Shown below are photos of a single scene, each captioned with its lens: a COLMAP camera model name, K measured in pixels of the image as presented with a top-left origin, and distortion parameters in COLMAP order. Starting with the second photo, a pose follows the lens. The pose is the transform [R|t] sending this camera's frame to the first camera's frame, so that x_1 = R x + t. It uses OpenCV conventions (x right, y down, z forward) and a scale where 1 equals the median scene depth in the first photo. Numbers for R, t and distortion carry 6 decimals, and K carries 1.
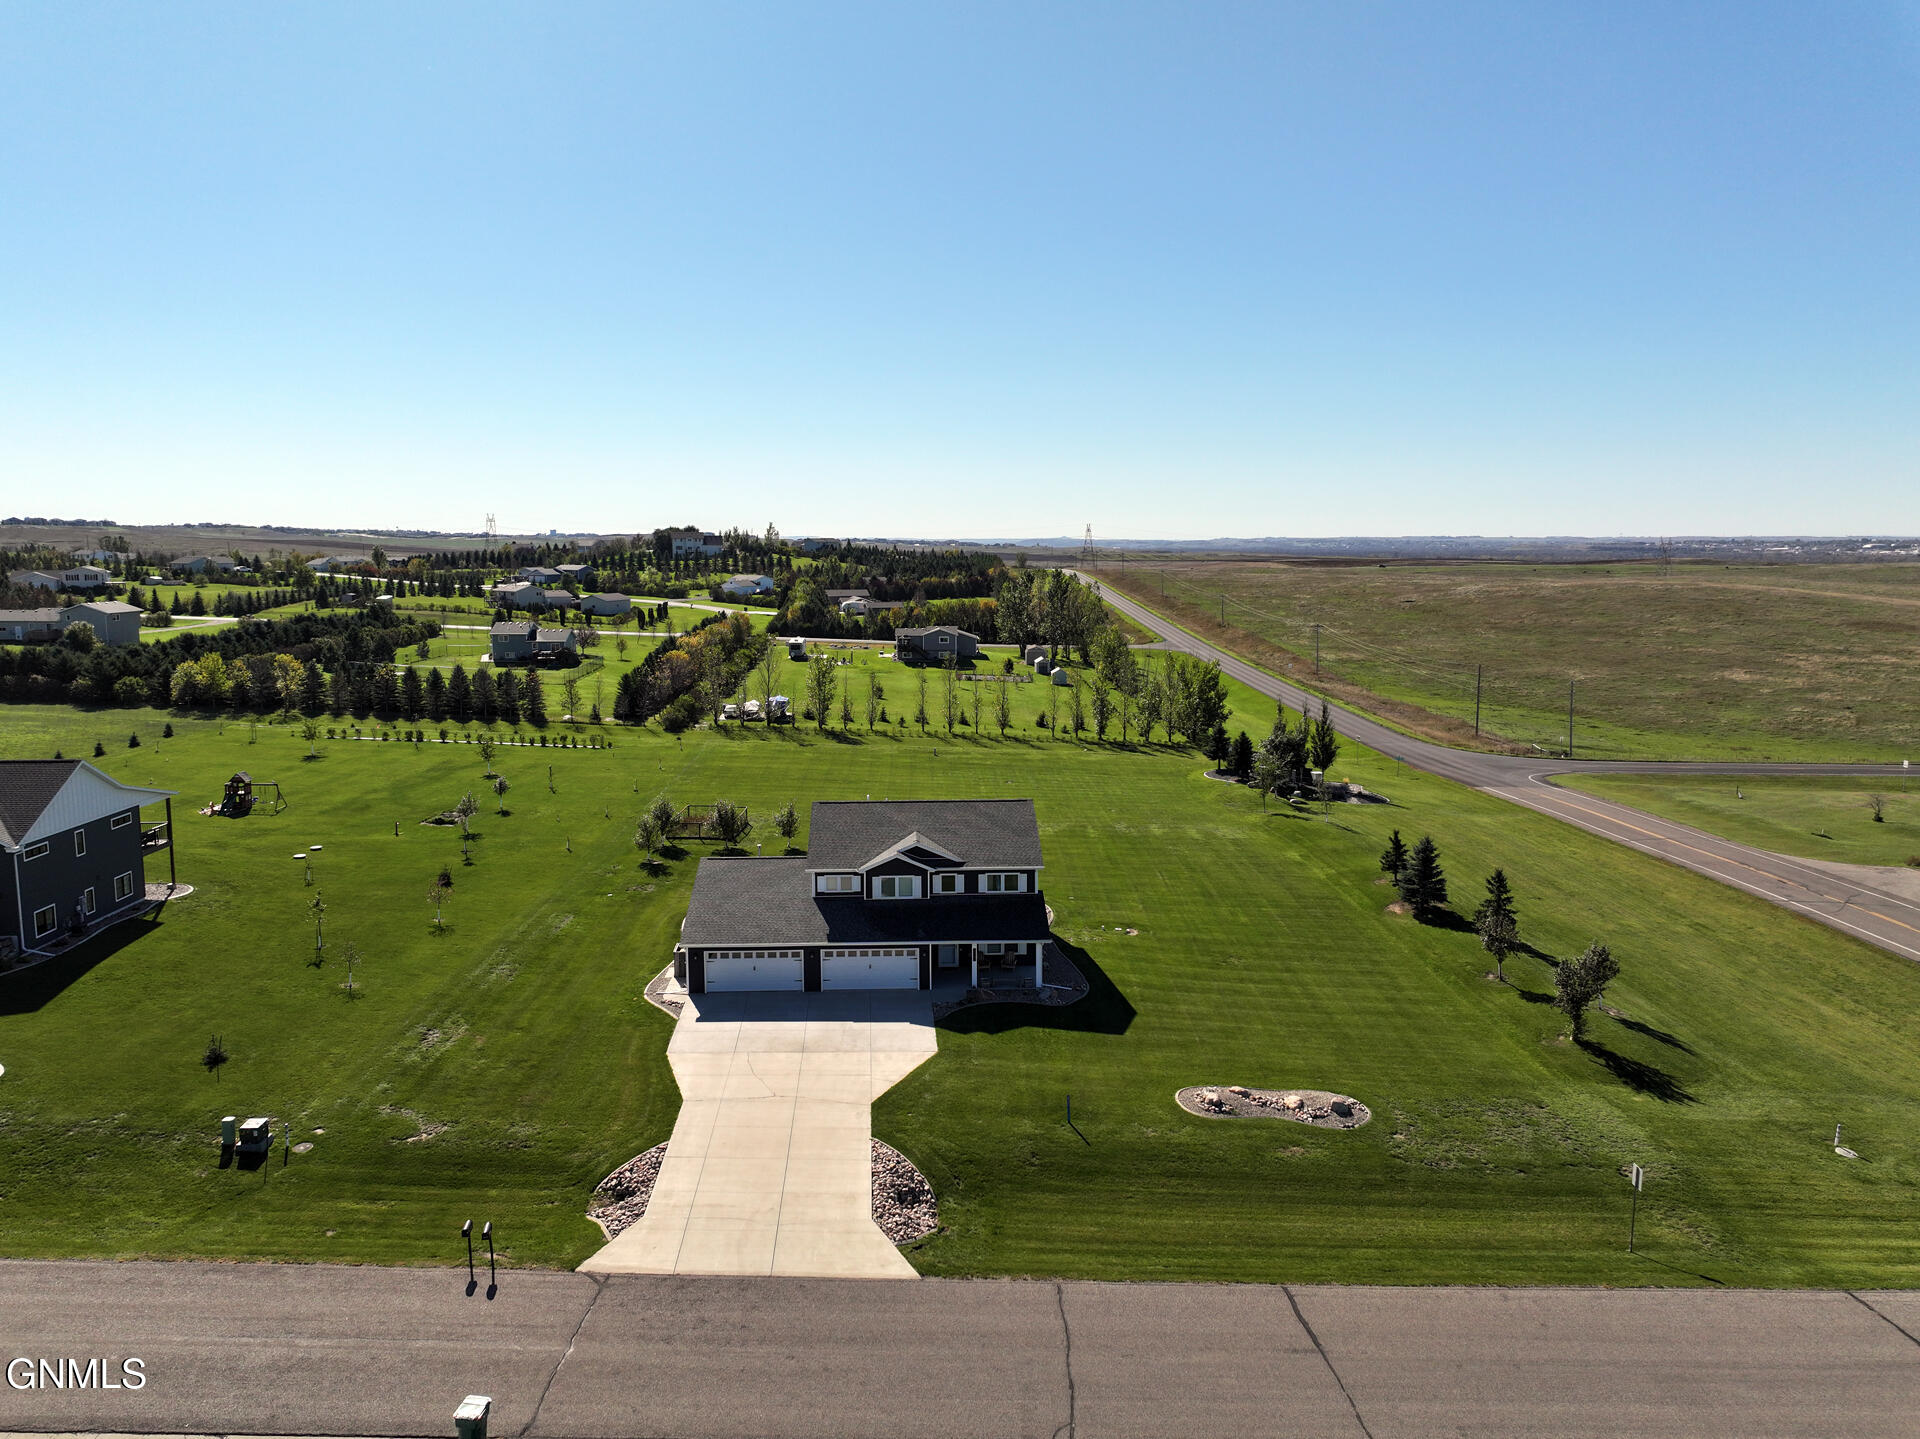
lens RADIAL K [[1353.3, 0, 960.0], [0, 1353.3, 719.5], [0, 0, 1]] dist [0.009721, -0.005361]
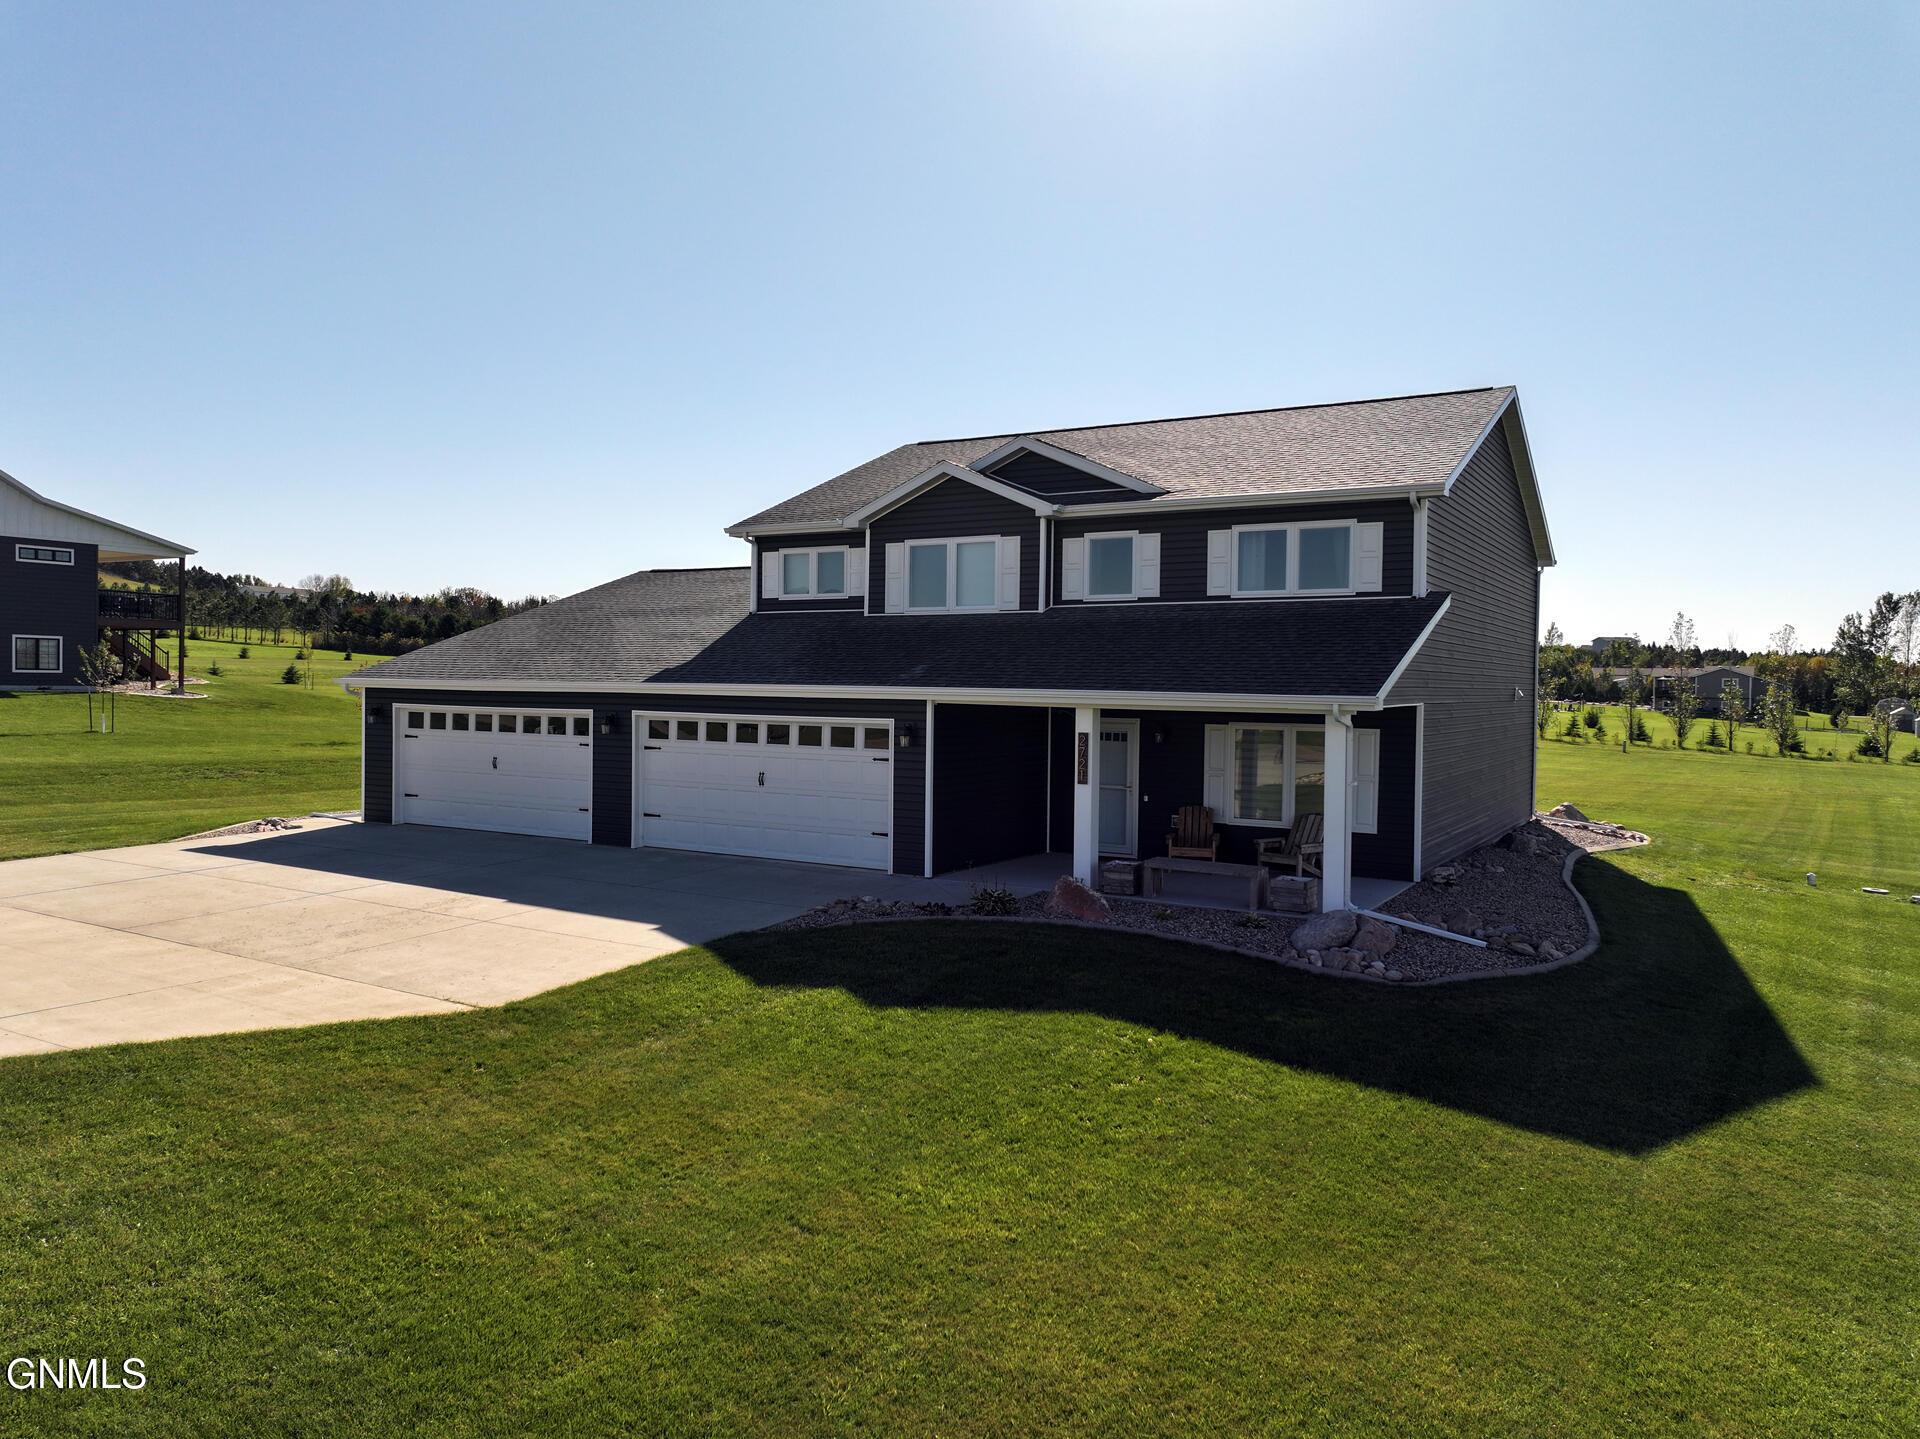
lens RADIAL K [[1352.3, 0, 960.0], [0, 1352.3, 719.5], [0, 0, 1]] dist [0.000950, 0.014814]
pose [[0.837403, 0.026414, -0.545947, 0.131970], [-0.086729, 0.992599, -0.085006, 0.191418], [0.539661, 0.118533, 0.833496, 0.775676]]
